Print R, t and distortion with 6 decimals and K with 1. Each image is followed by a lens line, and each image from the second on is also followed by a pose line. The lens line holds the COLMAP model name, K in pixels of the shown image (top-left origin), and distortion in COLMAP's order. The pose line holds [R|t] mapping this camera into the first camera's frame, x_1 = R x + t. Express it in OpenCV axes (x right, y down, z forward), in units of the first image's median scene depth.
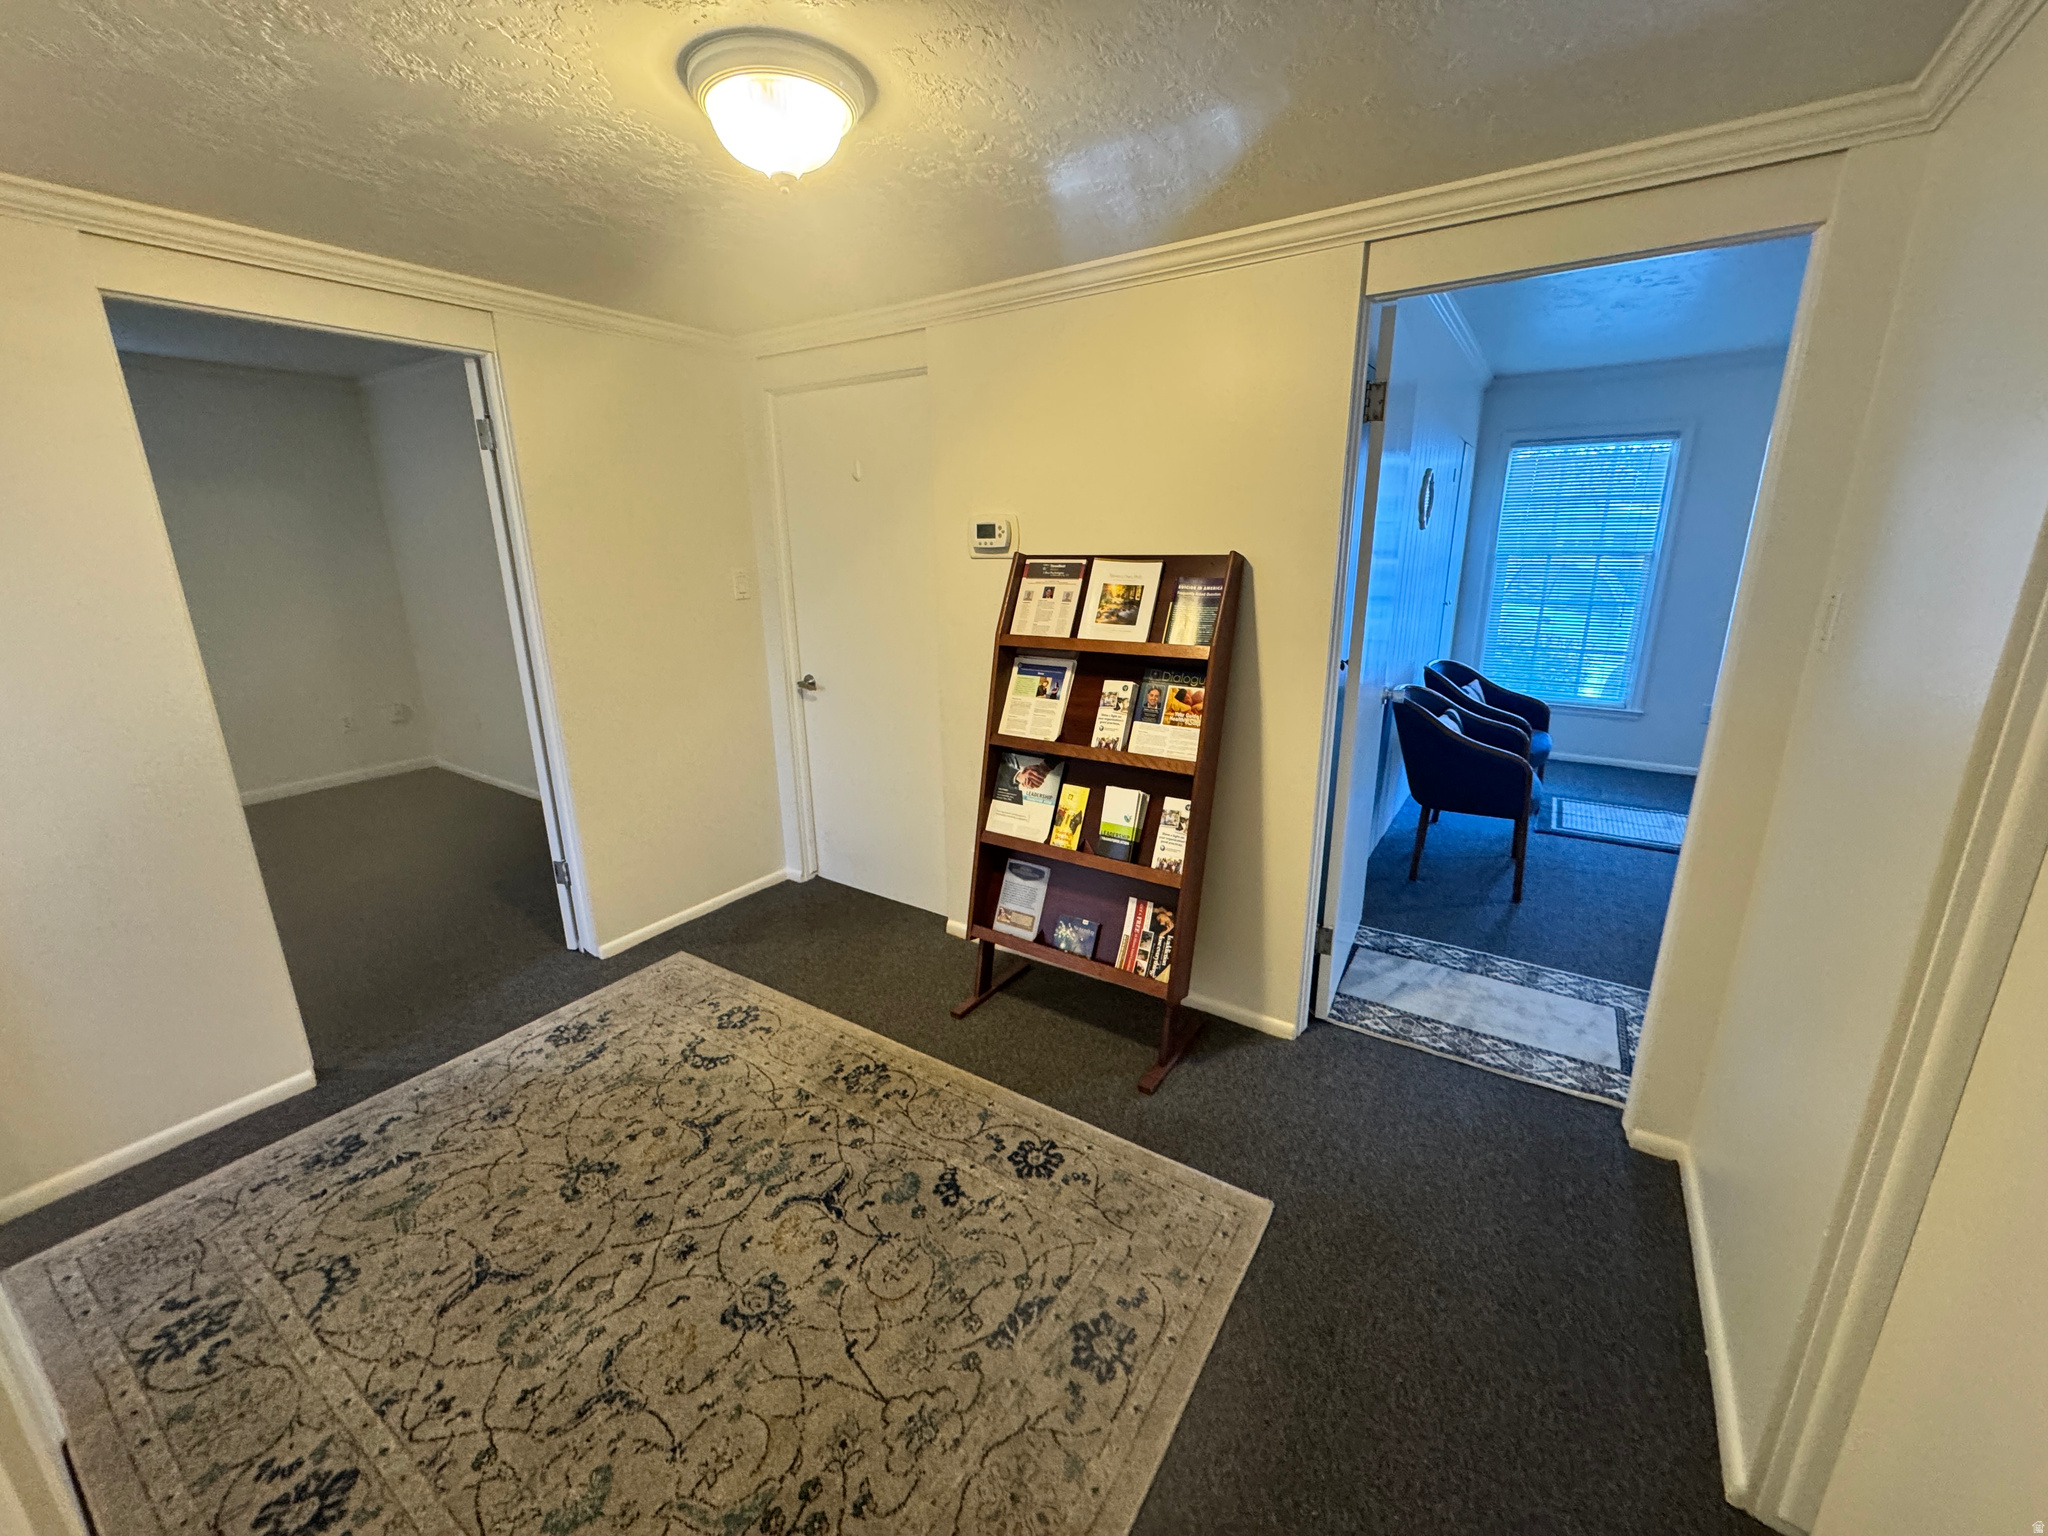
lens RADIAL K [[813.8, 0, 1025.3], [0, 813.8, 762.8], [0, 0, 1]] dist [-0.002204, 0.000116]
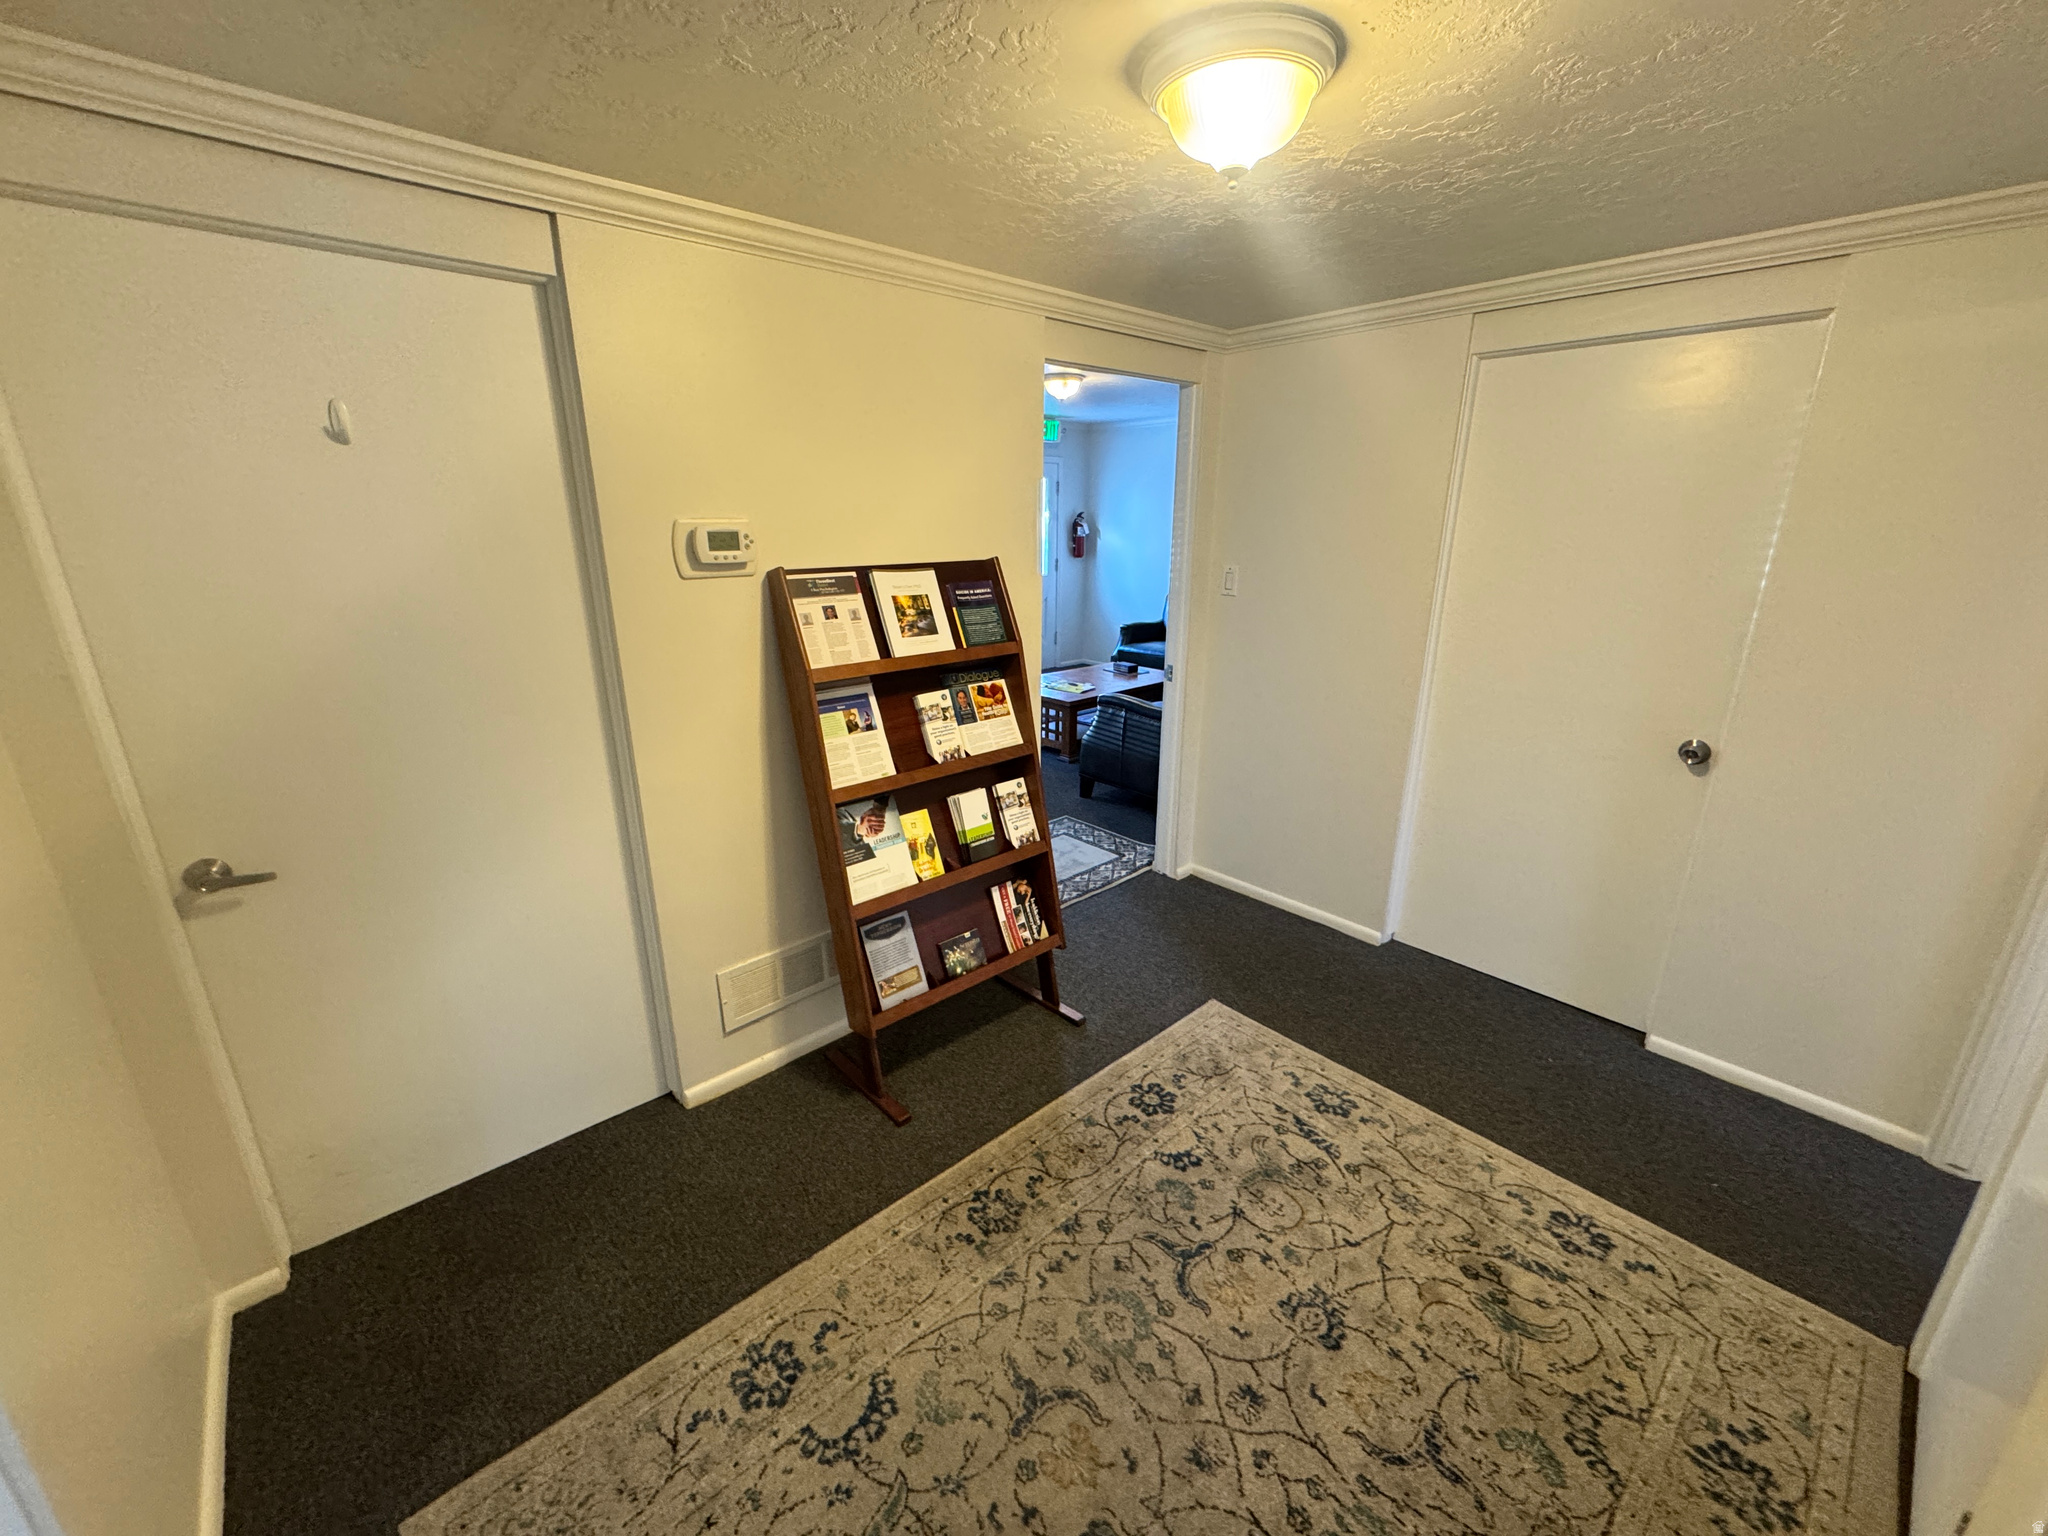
lens RADIAL K [[813.8, 0, 1025.3], [0, 813.8, 762.8], [0, 0, 1]] dist [-0.002204, 0.000116]
pose [[0.249531, -0.273375, 0.928978, -0.850770], [0.252905, 0.944428, 0.209989, -0.212276], [-0.934758, 0.182545, 0.304802, 0.654268]]
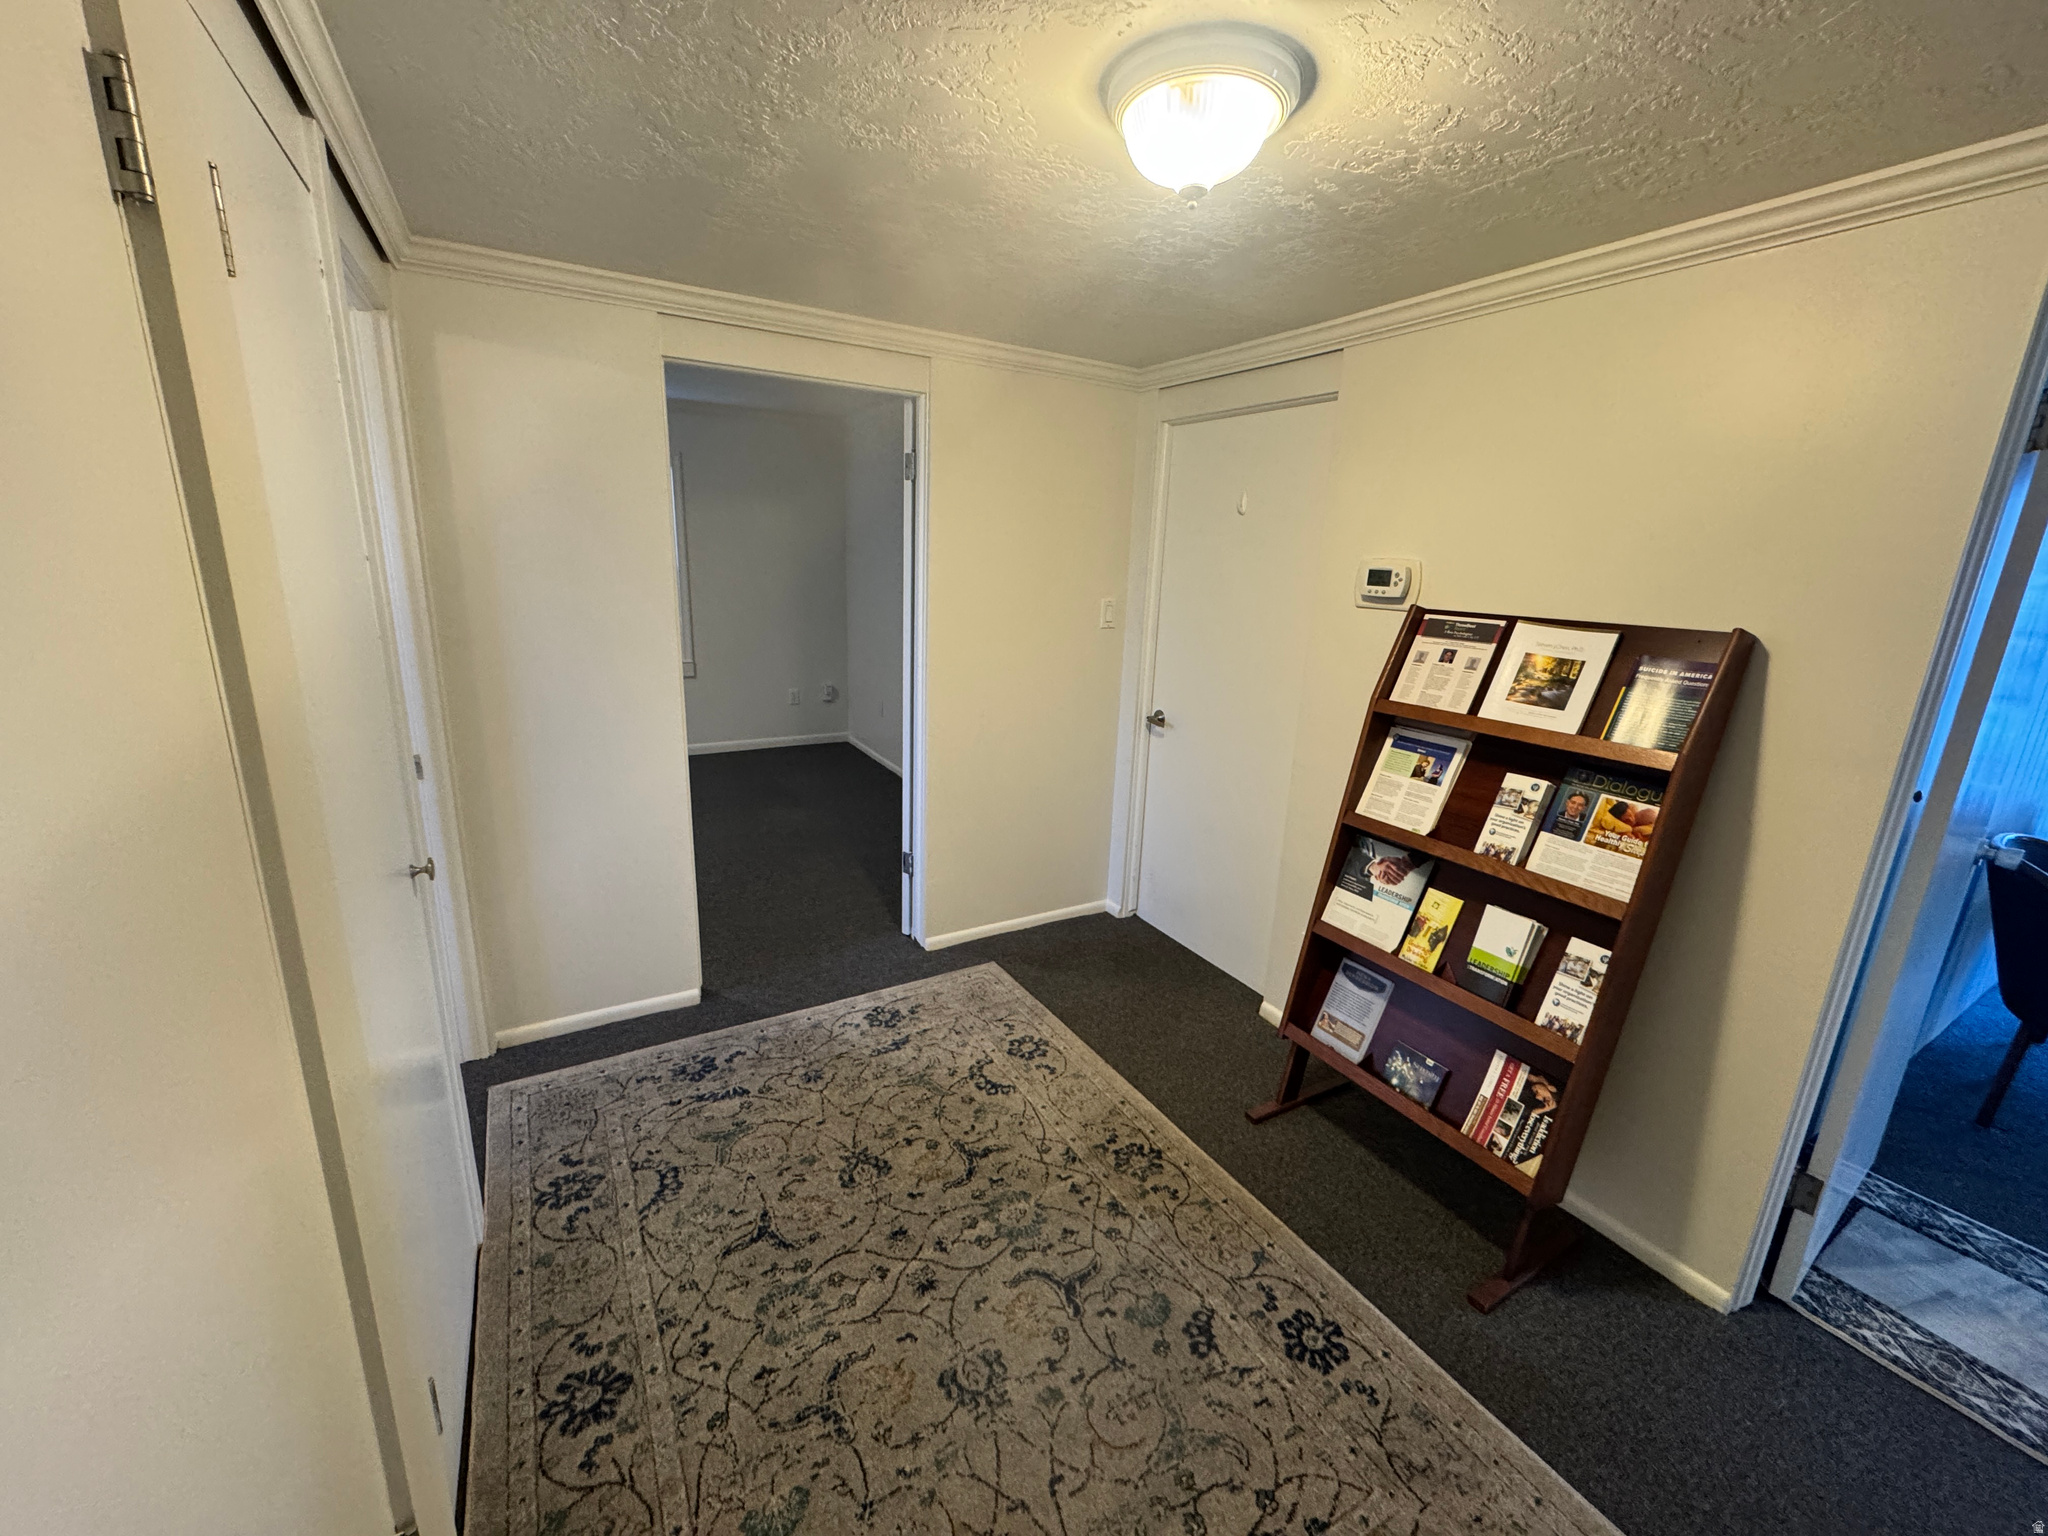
lens RADIAL K [[813.8, 0, 1025.3], [0, 813.8, 762.8], [0, 0, 1]] dist [-0.002204, 0.000116]
pose [[0.896382, 0.152553, -0.416205, 0.004820], [-0.163939, 0.986434, 0.008484, -0.043562], [0.411853, 0.060627, 0.909231, 0.086356]]
